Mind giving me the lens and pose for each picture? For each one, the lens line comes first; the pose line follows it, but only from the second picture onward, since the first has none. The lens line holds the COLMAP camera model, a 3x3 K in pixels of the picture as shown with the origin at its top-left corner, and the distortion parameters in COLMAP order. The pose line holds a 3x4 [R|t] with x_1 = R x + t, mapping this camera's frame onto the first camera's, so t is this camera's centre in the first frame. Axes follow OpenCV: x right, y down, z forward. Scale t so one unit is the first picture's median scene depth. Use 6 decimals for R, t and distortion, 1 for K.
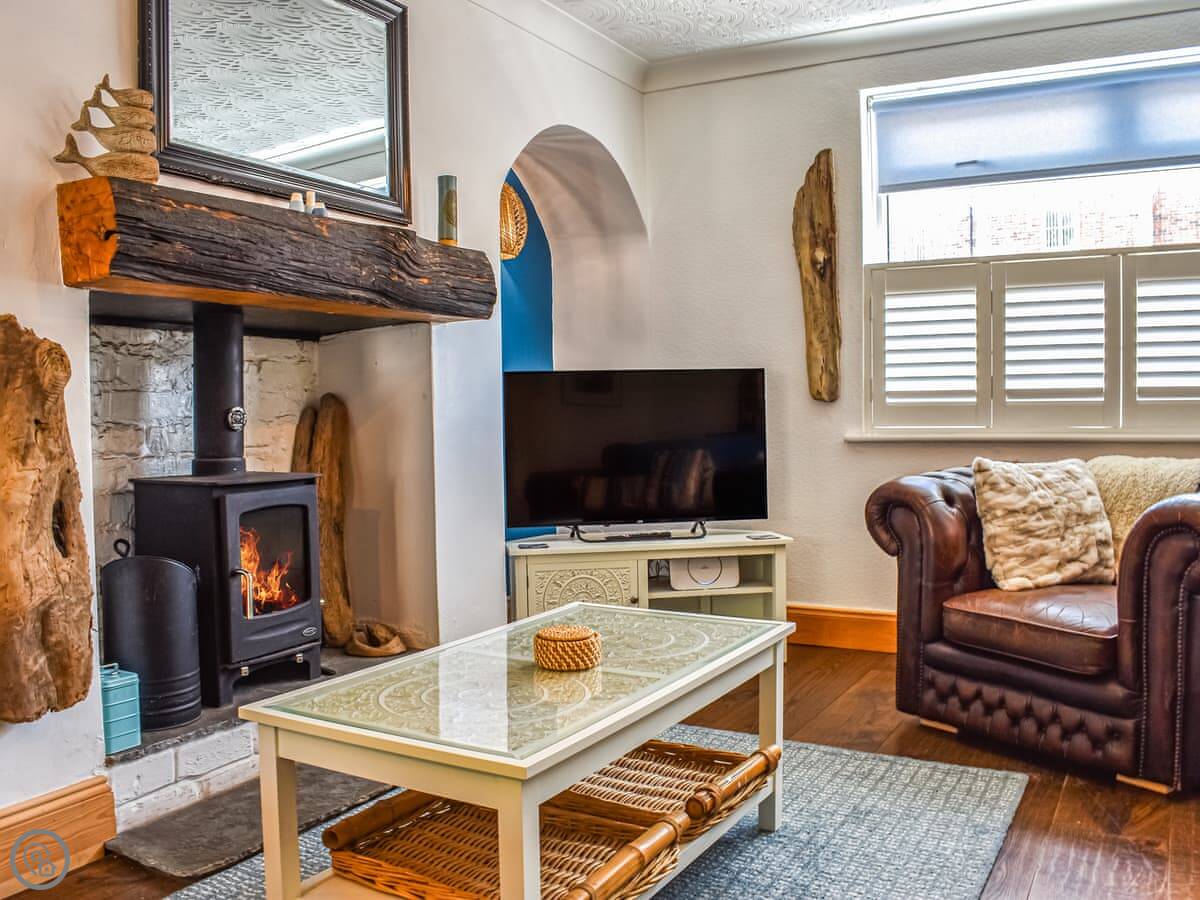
lens RADIAL K [[1057.6, 0, 600.0], [0, 1057.6, 450.0], [0, 0, 1]] dist [-0.093027, 0.007728]
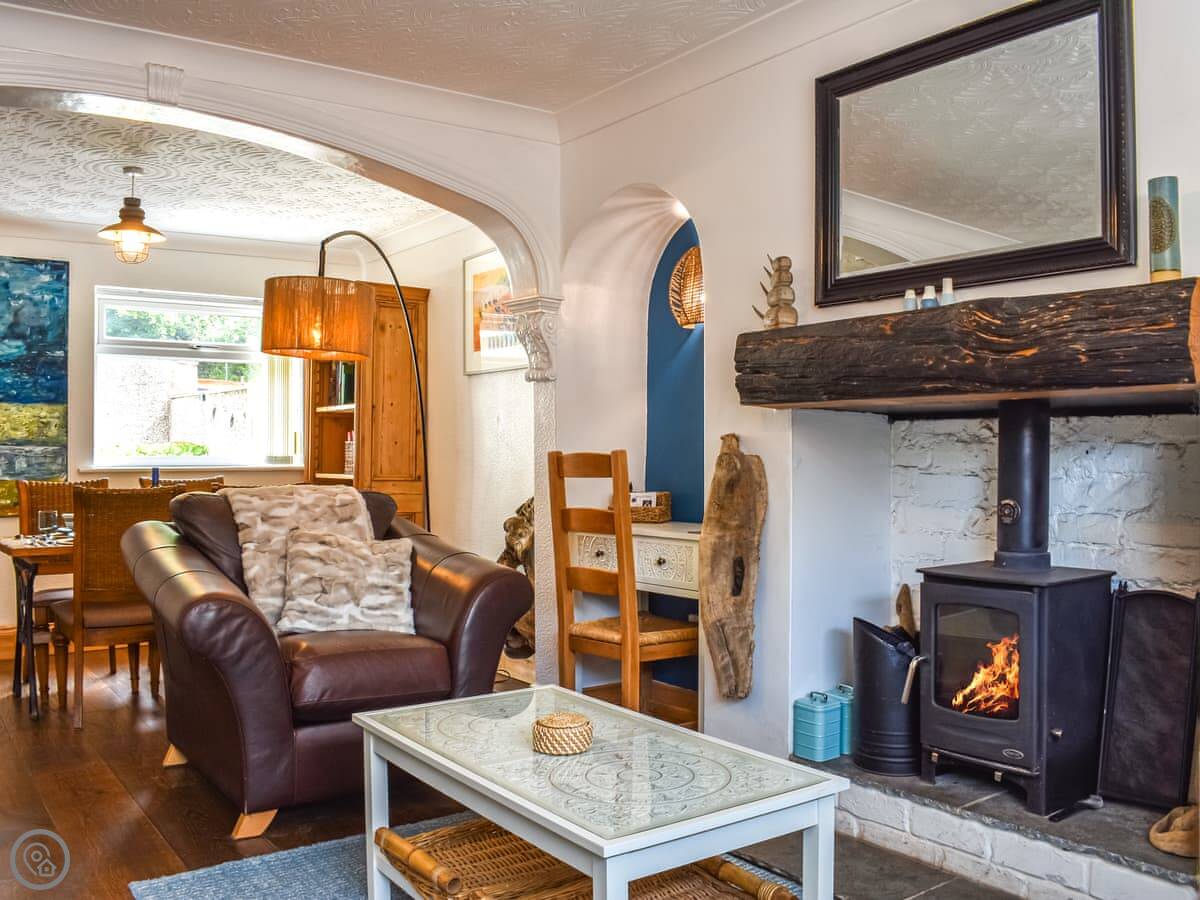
lens RADIAL K [[1057.6, 0, 600.0], [0, 1057.6, 450.0], [0, 0, 1]] dist [-0.093027, 0.007728]
pose [[-0.414921, 0.013496, -0.909757, 0.697927], [-0.025633, 0.999320, 0.026515, -0.105034], [0.909496, 0.034322, -0.414293, 1.075288]]
